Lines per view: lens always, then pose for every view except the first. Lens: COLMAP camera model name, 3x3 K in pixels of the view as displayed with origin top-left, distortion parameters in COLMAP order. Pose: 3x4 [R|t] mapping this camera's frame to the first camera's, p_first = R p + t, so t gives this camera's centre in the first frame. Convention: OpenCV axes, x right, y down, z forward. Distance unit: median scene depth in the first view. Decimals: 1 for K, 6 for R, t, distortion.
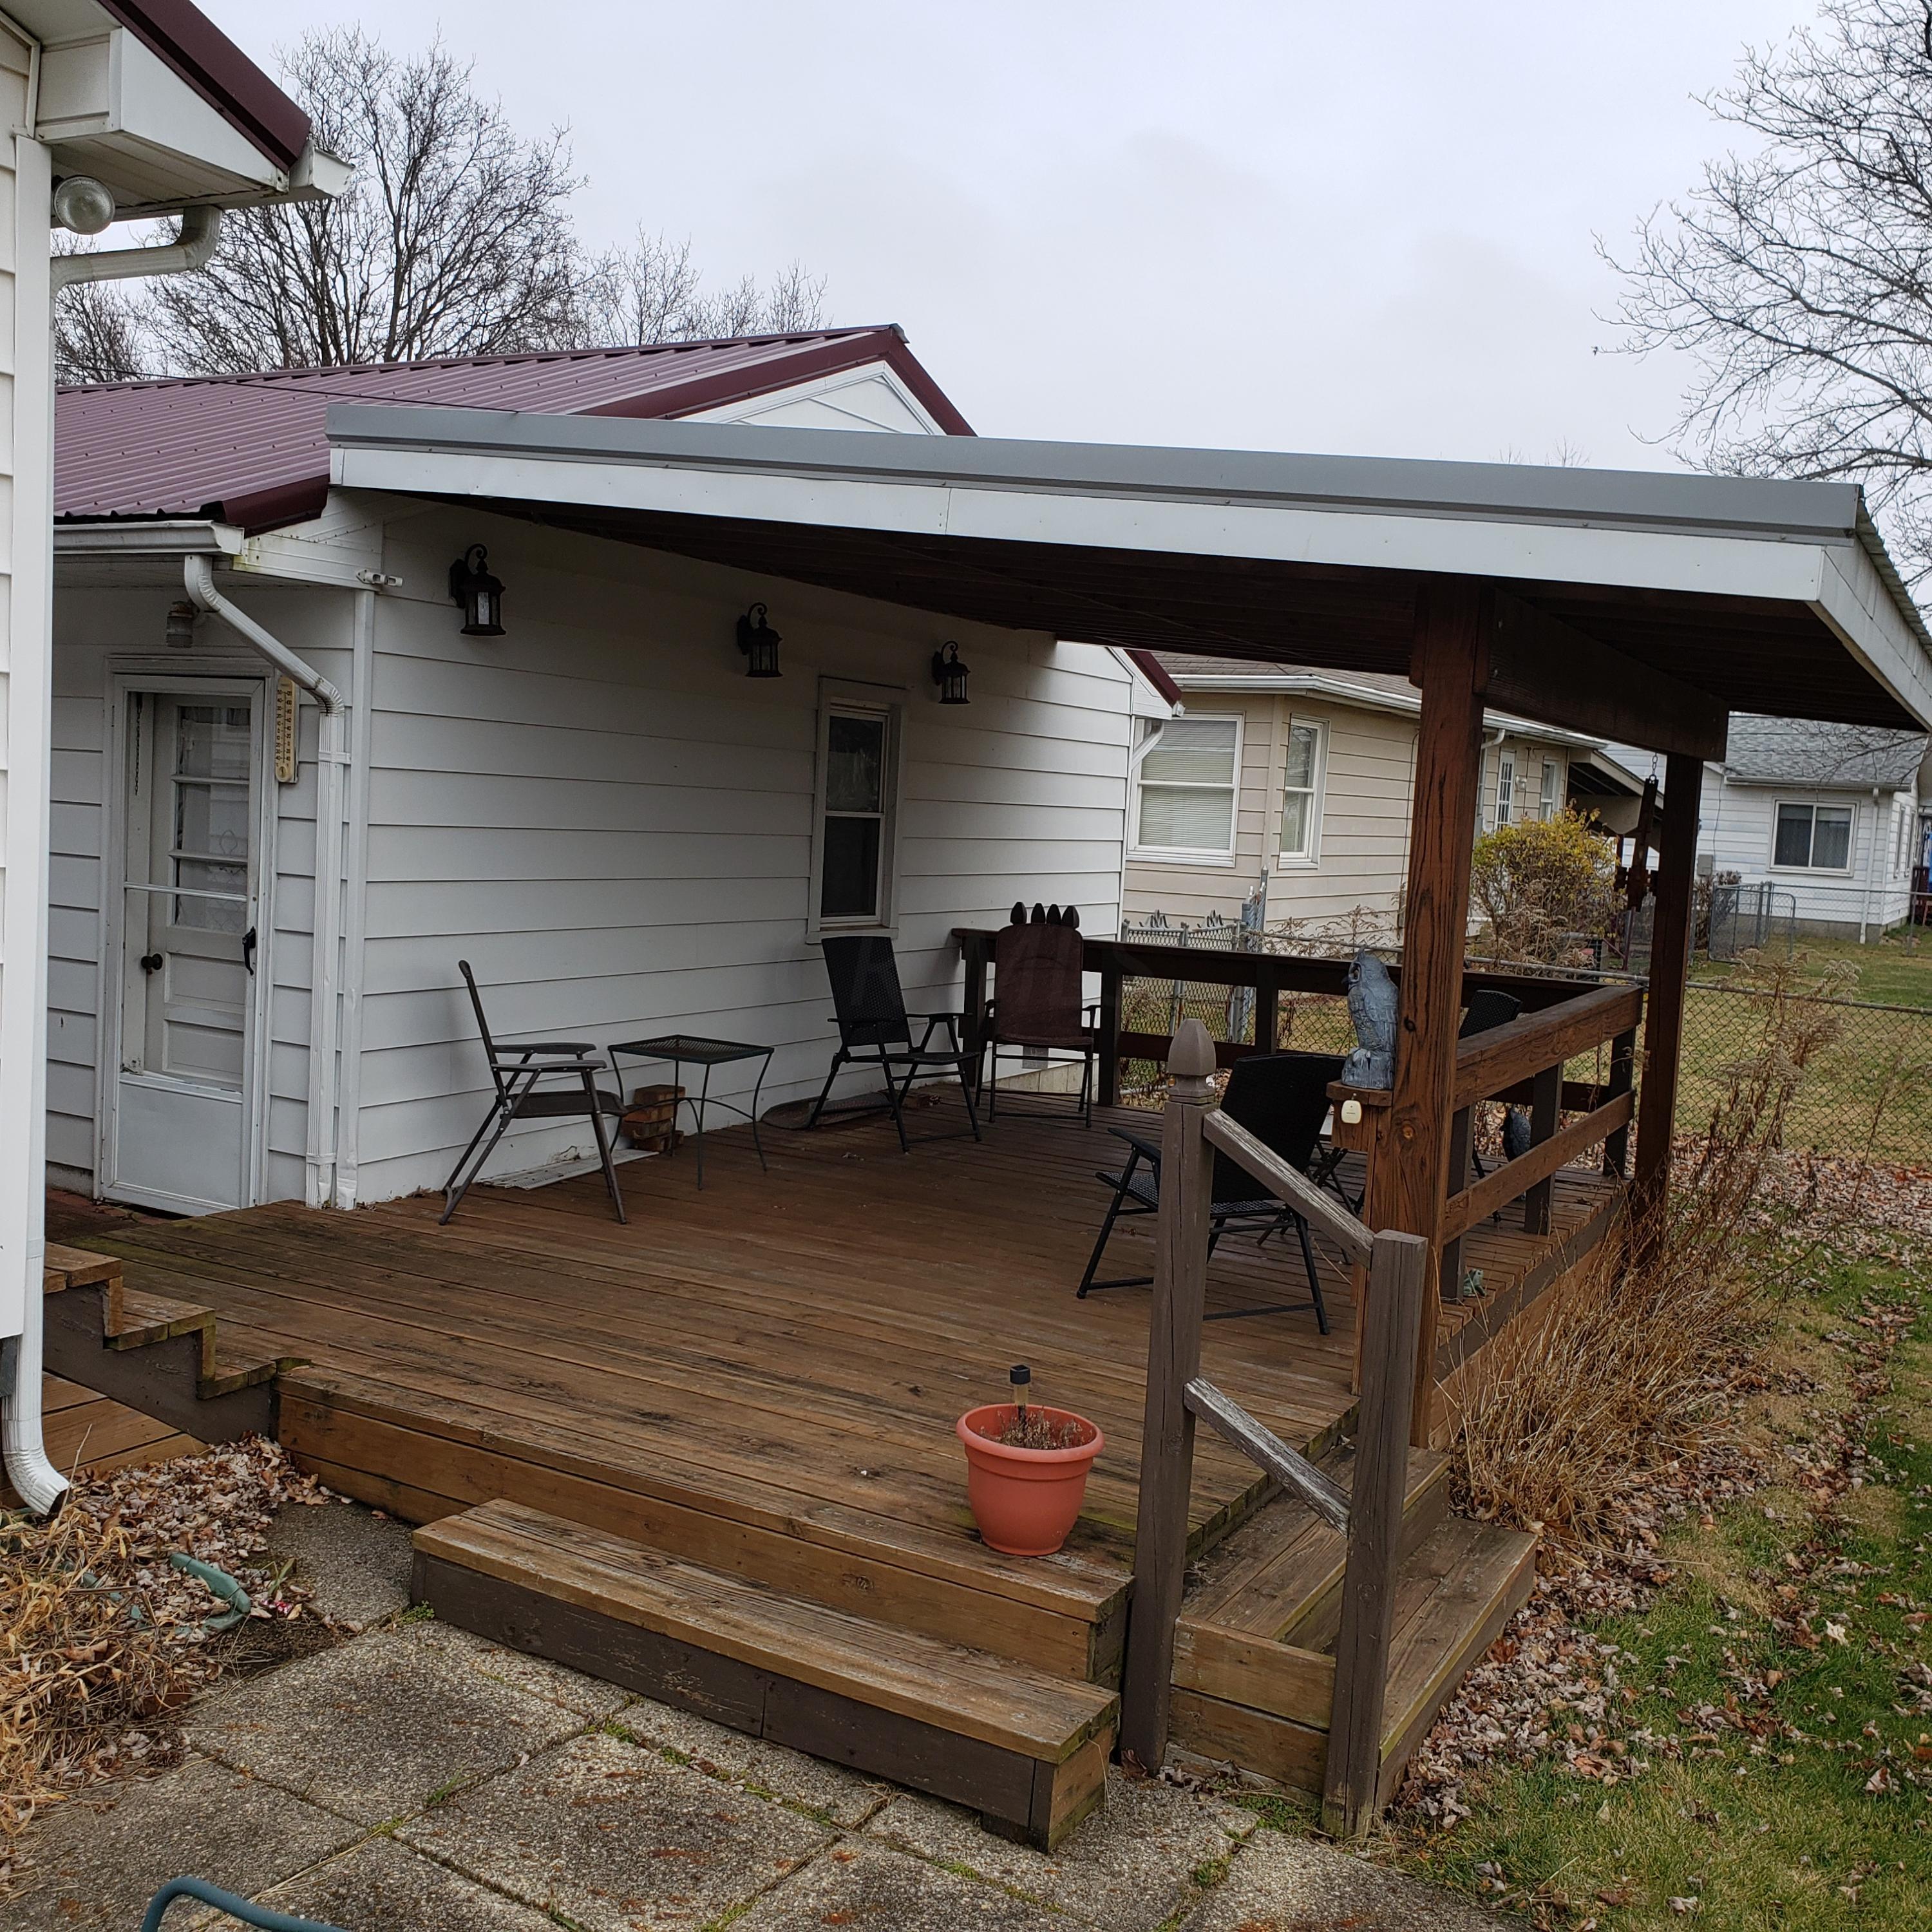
lens RADIAL K [[1996.2, 0, 963.9], [0, 1996.2, 986.1], [0, 0, 1]] dist [0.089285, -0.198988]
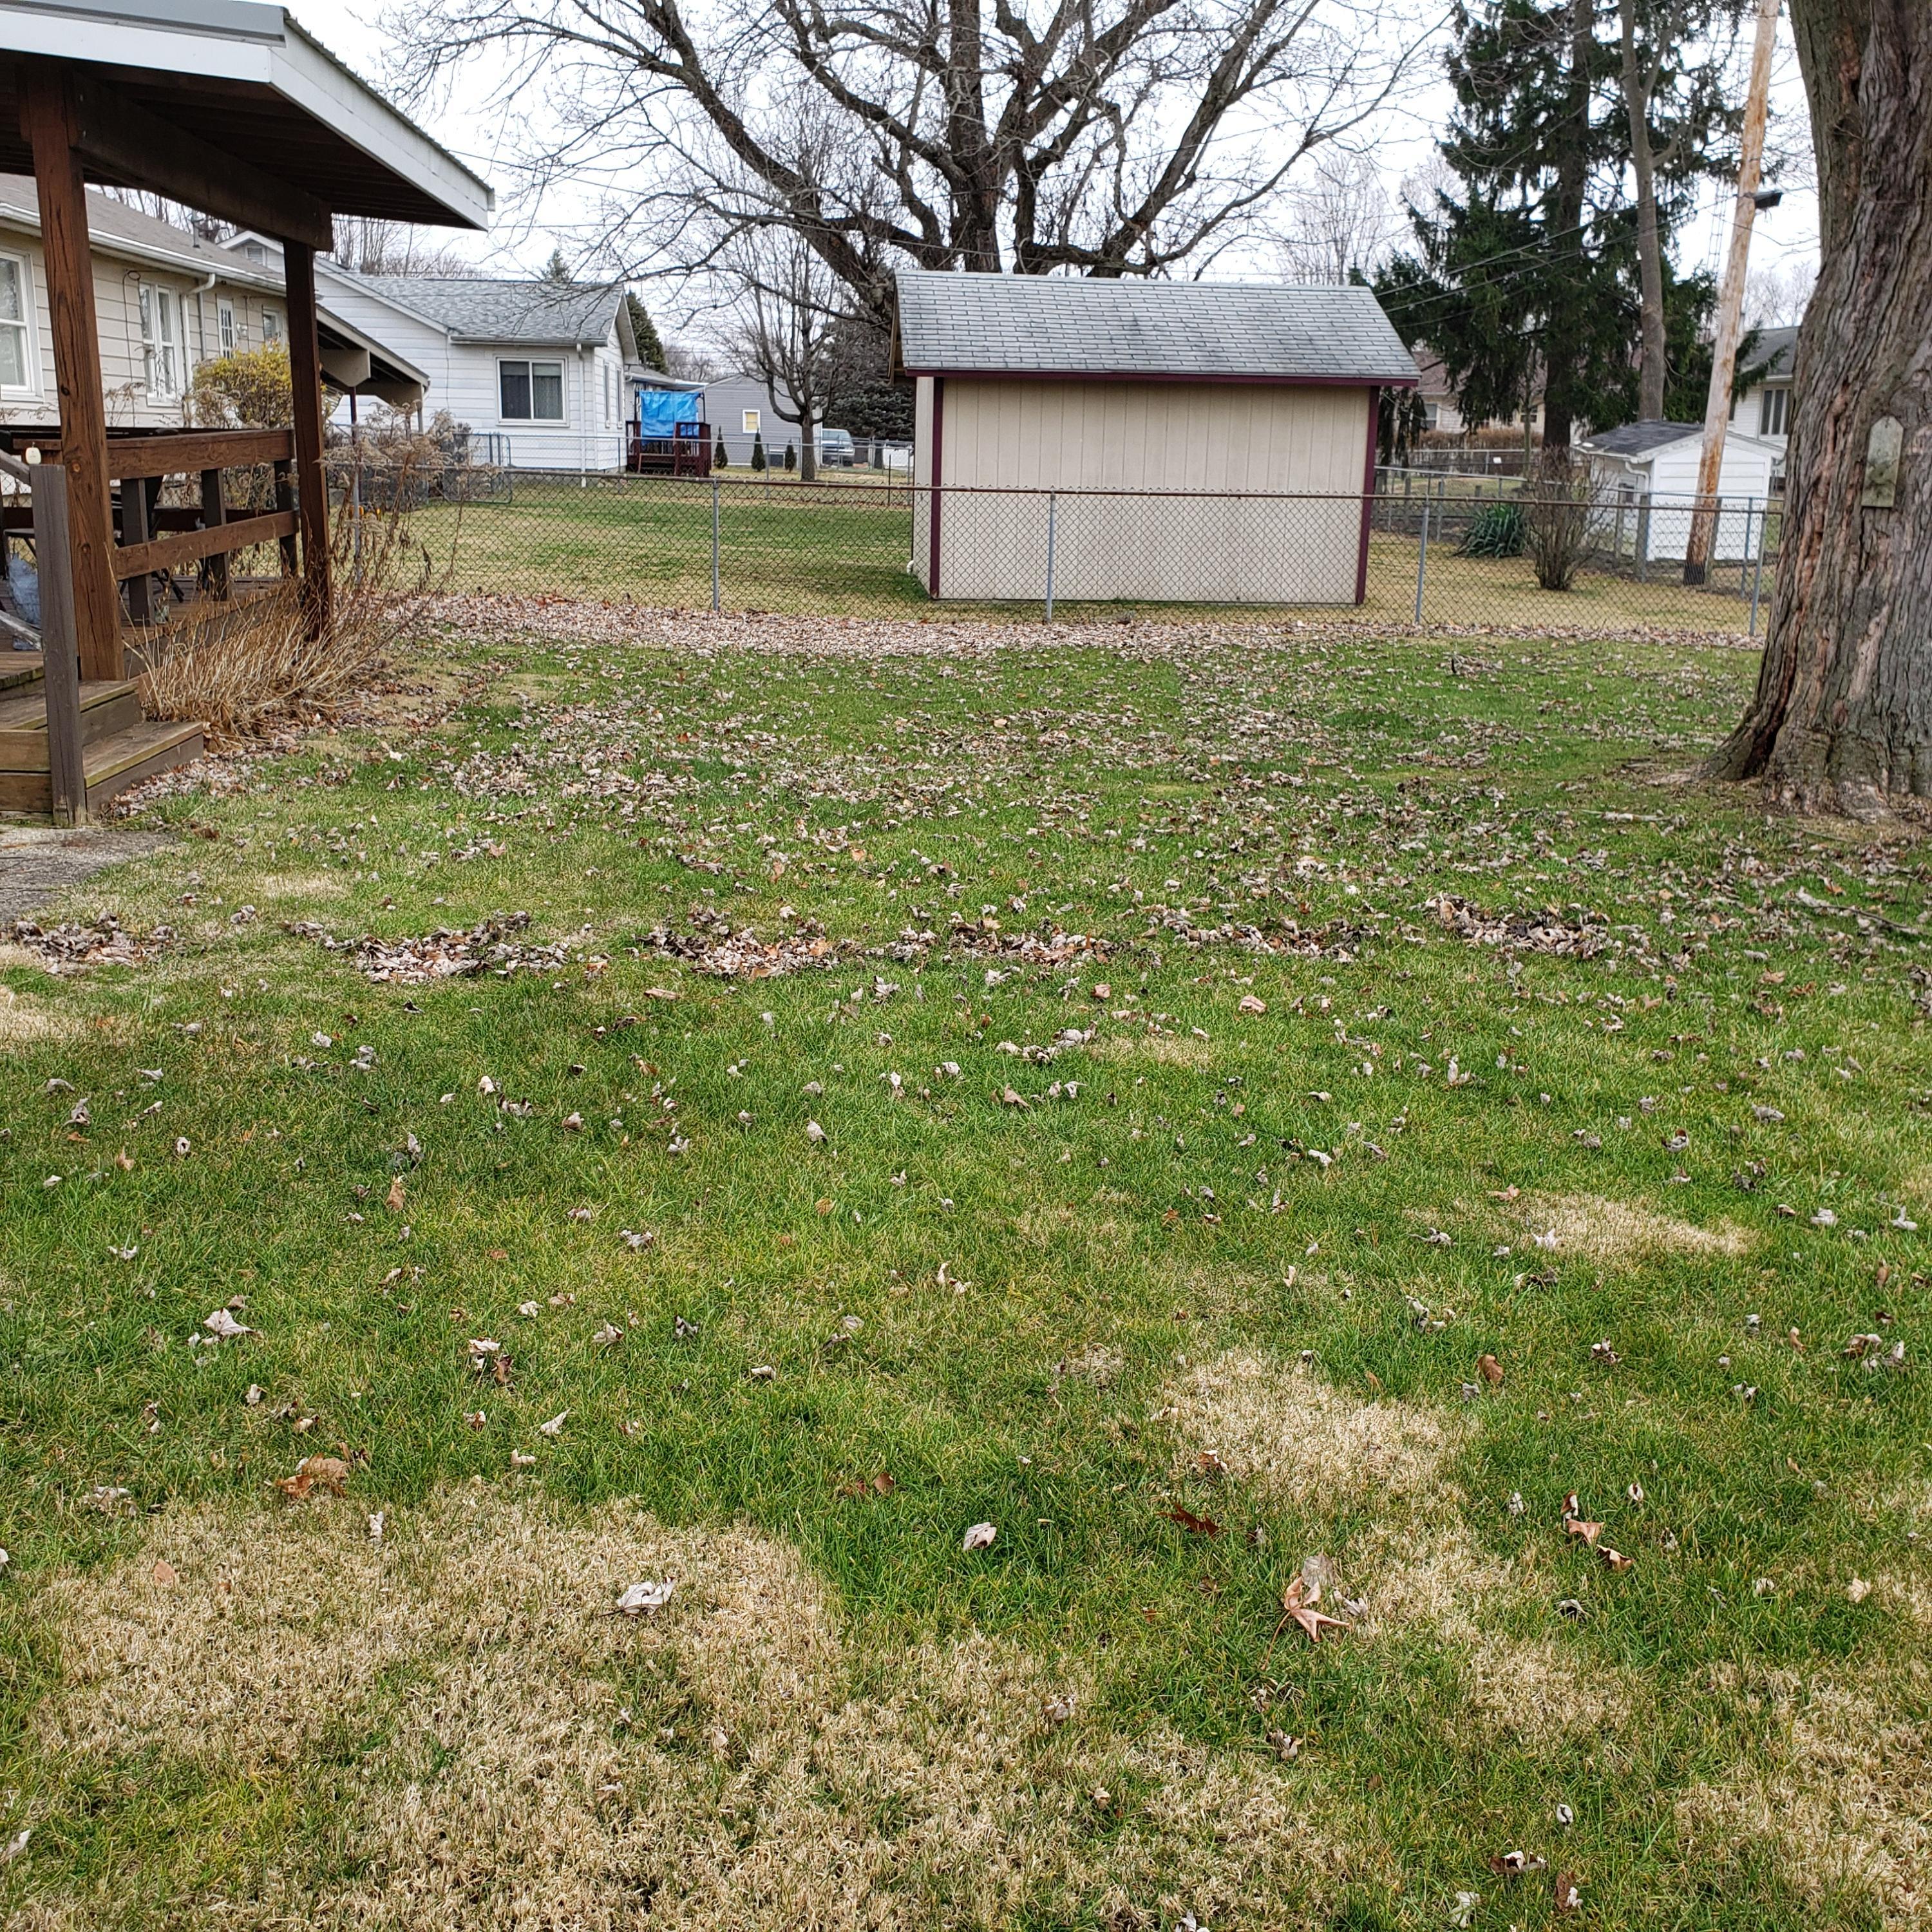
lens RADIAL K [[2001.4, 0, 966.0], [0, 2001.4, 966.0], [0, 0, 1]] dist [-0.003536, -0.008820]
pose [[0.835579, -0.175335, 0.520640, -0.043172], [0.075274, 0.975304, 0.207645, 0.135304], [-0.544190, -0.134313, 0.828141, -0.473658]]
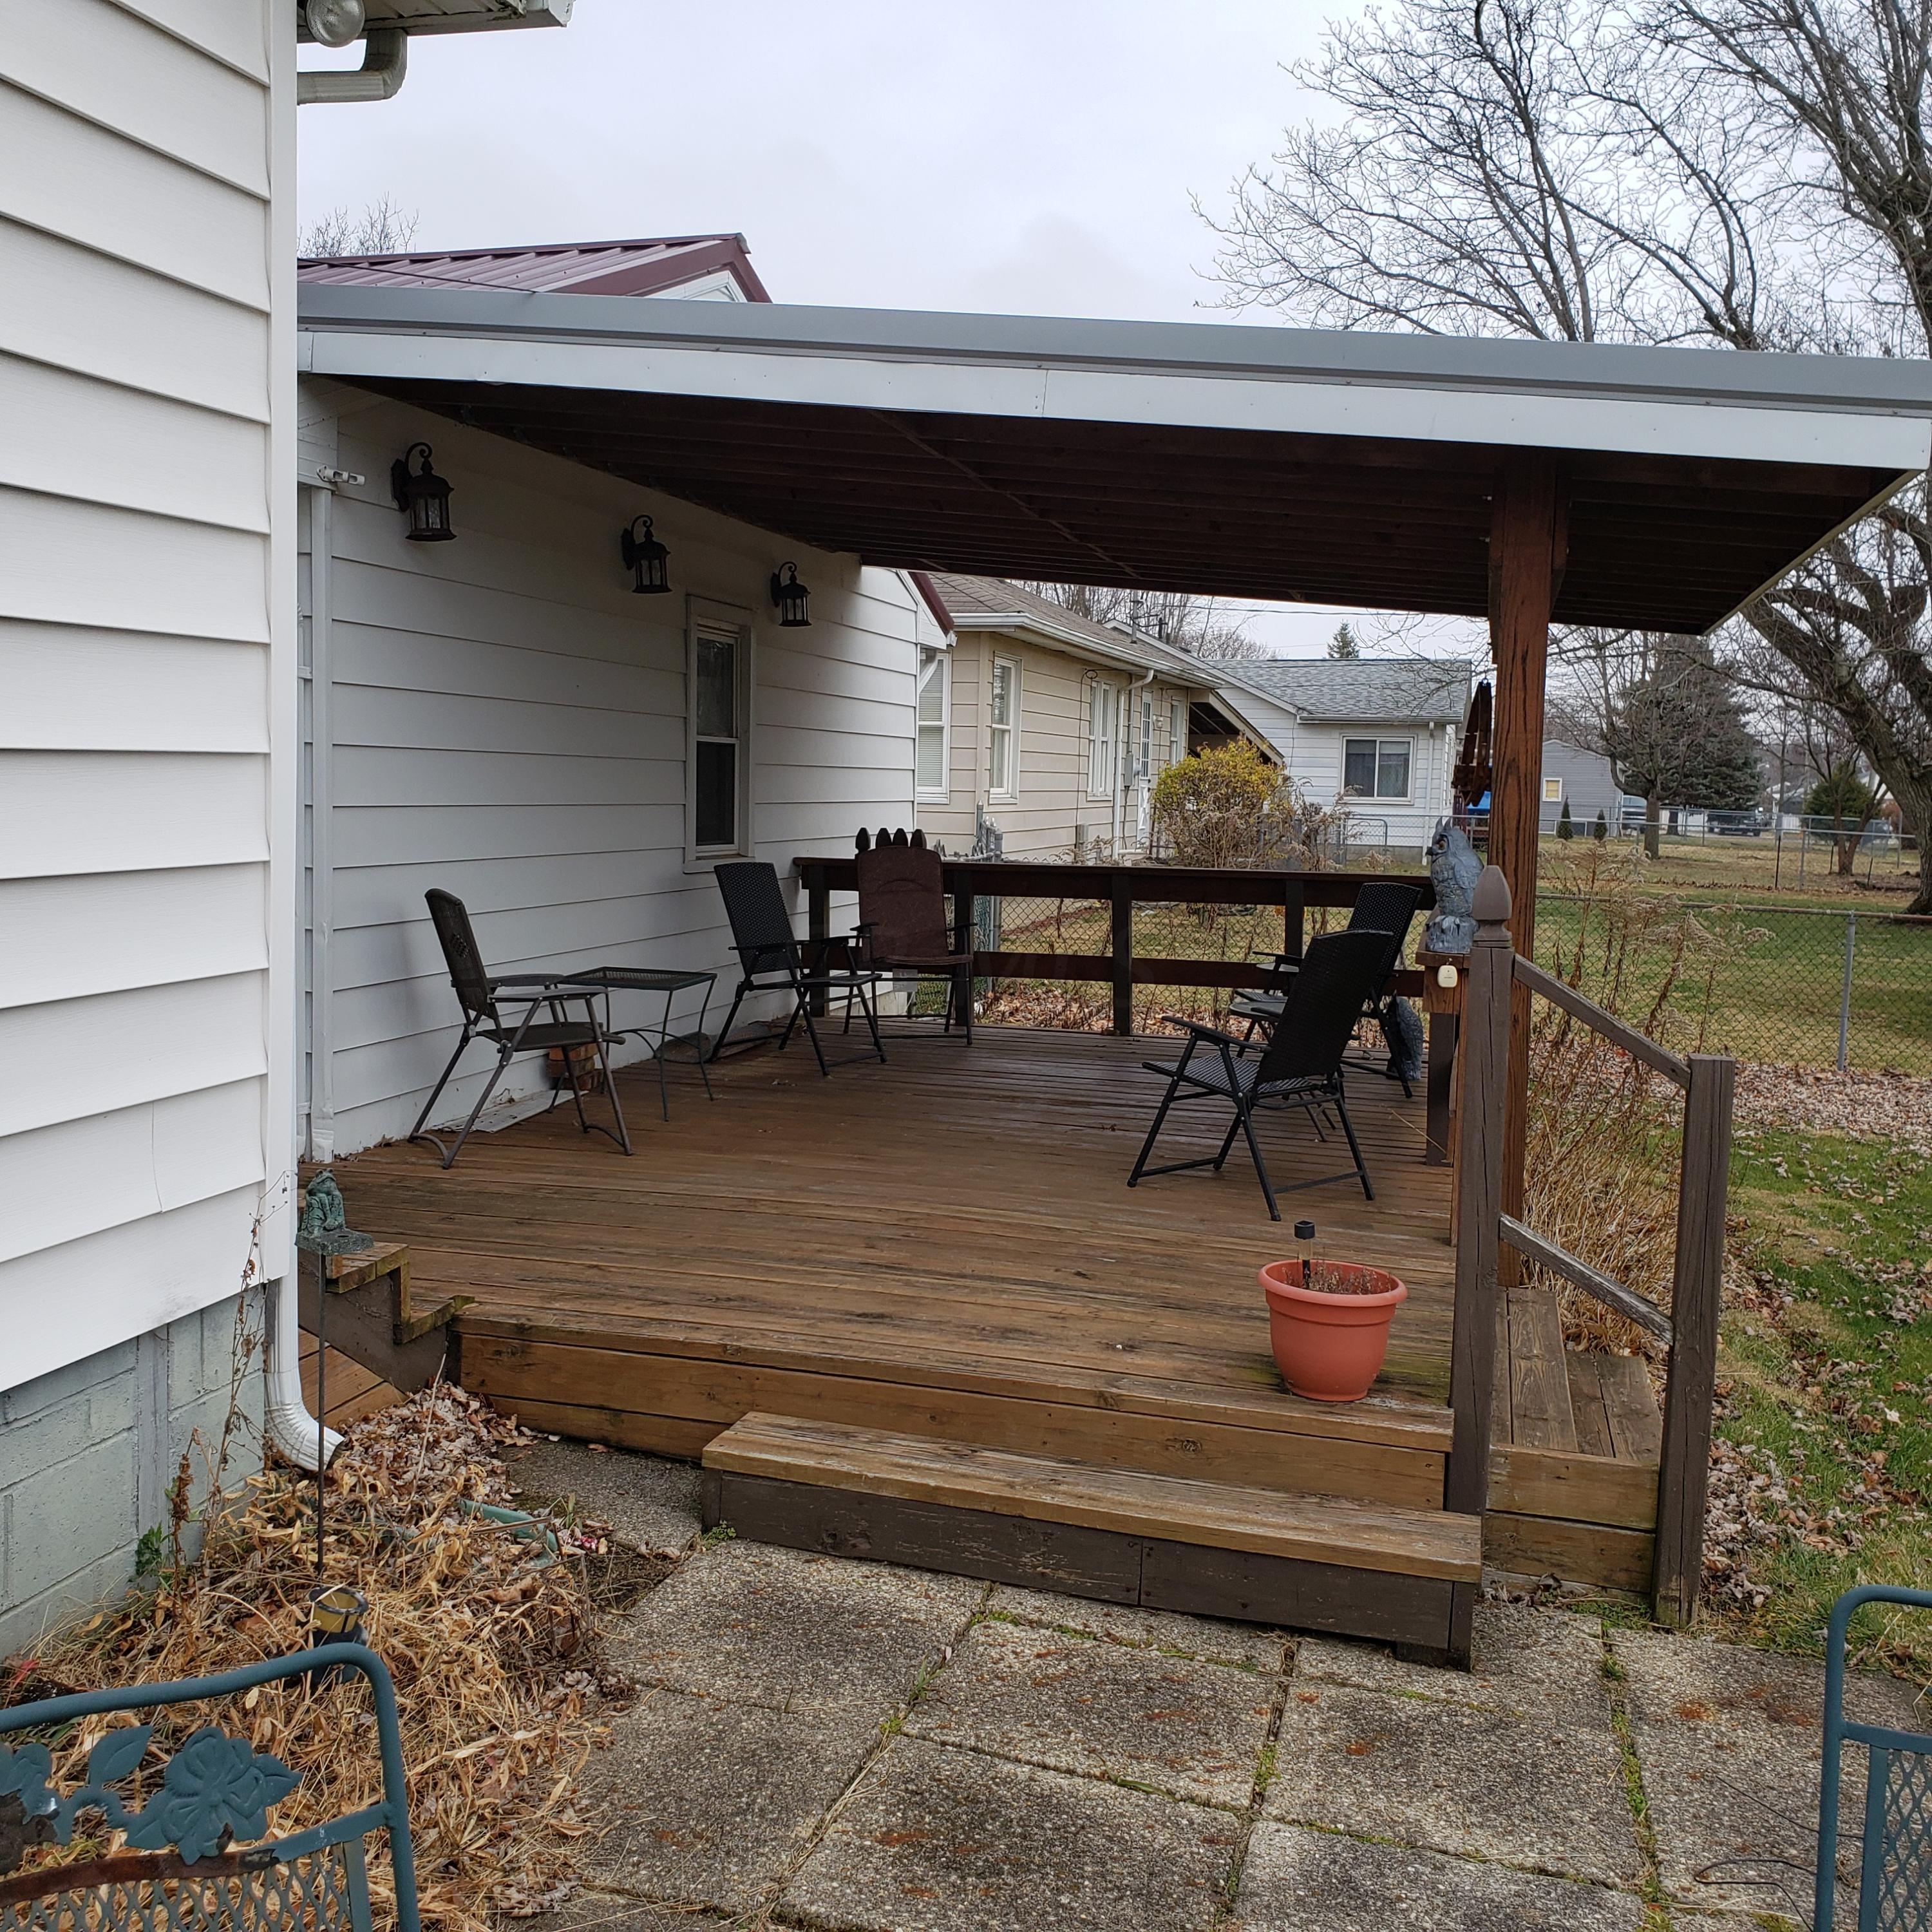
lens RADIAL K [[1985.1, 0, 992.1], [0, 1985.1, 969.7], [0, 0, 1]] dist [0.101699, -0.182590]
pose [[0.970737, -0.055307, 0.233691, -0.215655], [0.052707, 0.998459, 0.017360, 0.022029], [-0.234291, -0.004535, 0.972156, 0.032226]]
